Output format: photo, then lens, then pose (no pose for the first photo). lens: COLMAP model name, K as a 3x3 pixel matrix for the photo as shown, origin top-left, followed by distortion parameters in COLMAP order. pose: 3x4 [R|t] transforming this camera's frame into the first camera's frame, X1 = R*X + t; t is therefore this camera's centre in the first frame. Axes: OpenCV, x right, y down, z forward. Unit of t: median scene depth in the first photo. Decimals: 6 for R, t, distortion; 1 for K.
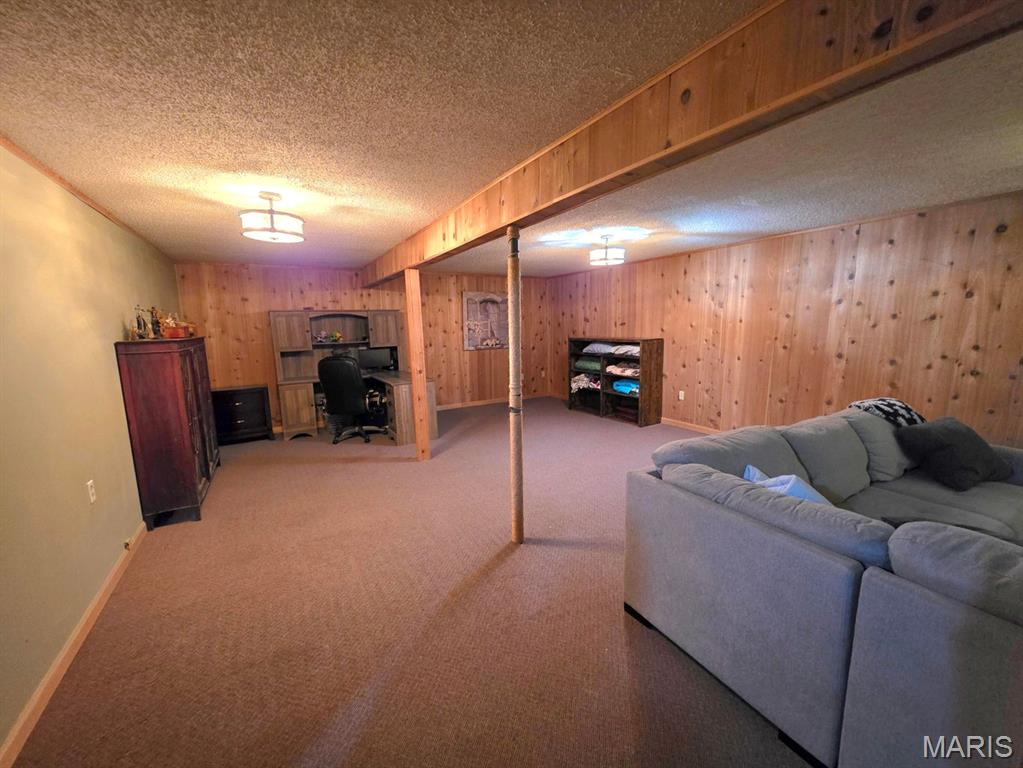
lens RADIAL K [[410.4, 0, 518.1], [0, 410.4, 382.7], [0, 0, 1]] dist [0.000631, -0.000377]
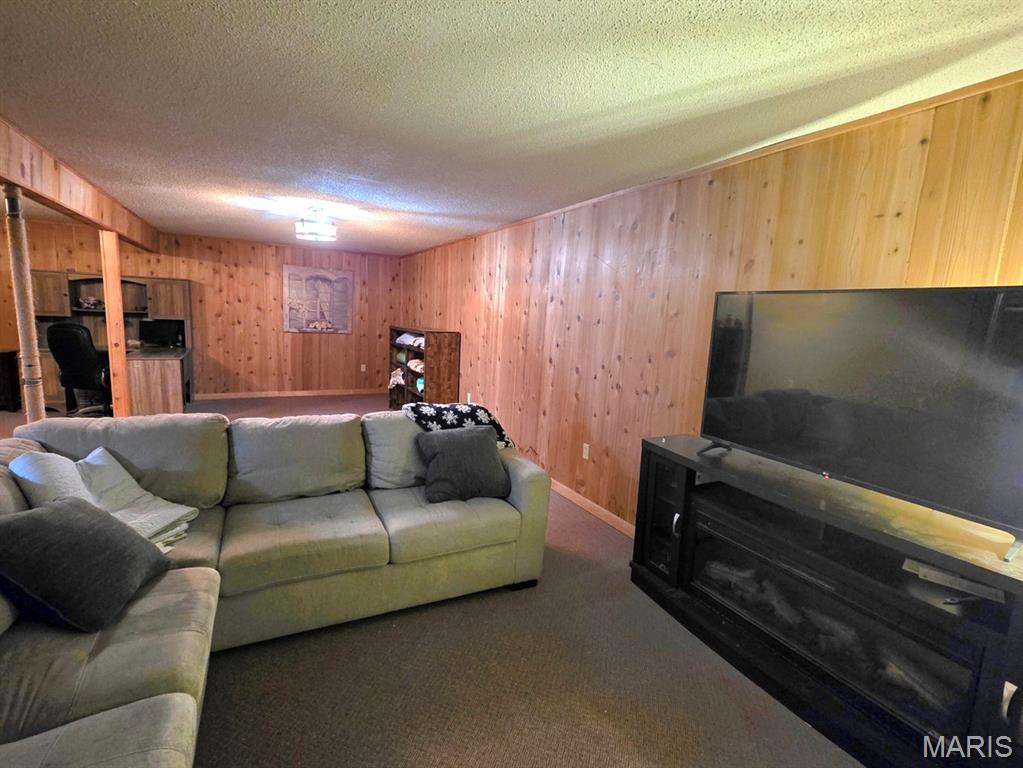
lens RADIAL K [[488.0, 0, 522.1], [0, 488.0, 384.6], [0, 0, 1]] dist [0.002670, 0.000193]
pose [[0.996293, 0.077194, -0.037960, 0.511491], [-0.077267, 0.997010, -0.000455, -0.005834], [0.037811, 0.003387, 0.999279, -0.033301]]
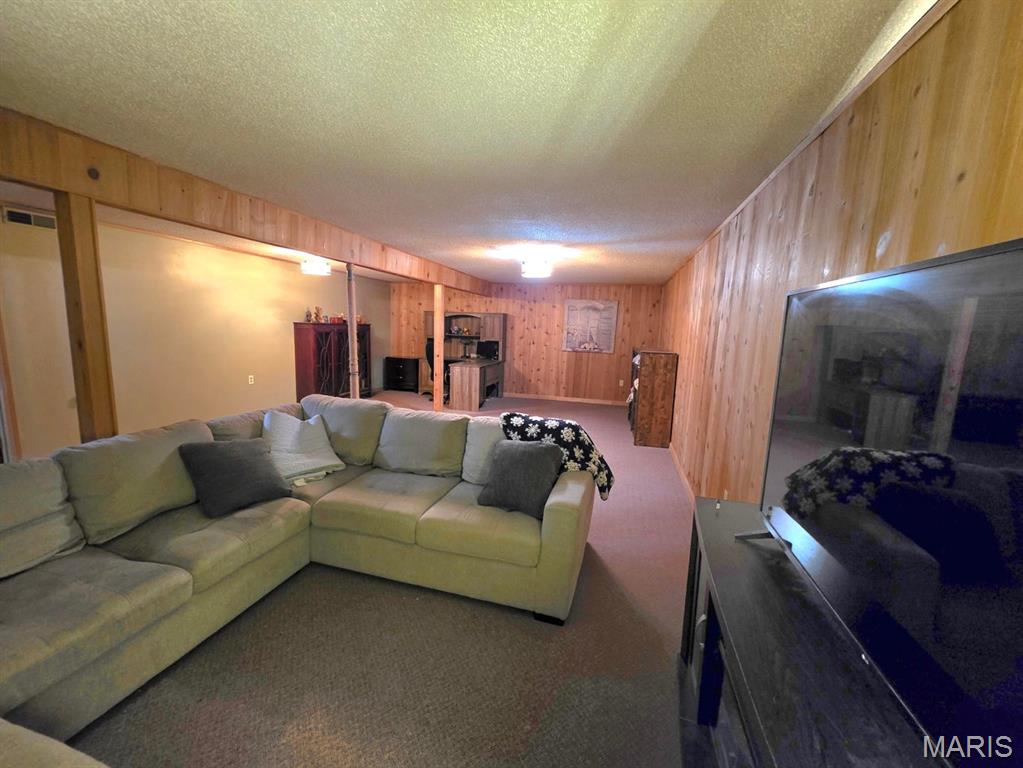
lens RADIAL K [[410.4, 0, 518.1], [0, 410.4, 382.7], [0, 0, 1]] dist [0.000631, -0.000377]
pose [[0.702386, 0.145838, -0.696695, 0.705918], [-0.153904, 0.986748, 0.051394, -0.037032], [0.694958, 0.071126, 0.715524, 0.127519]]
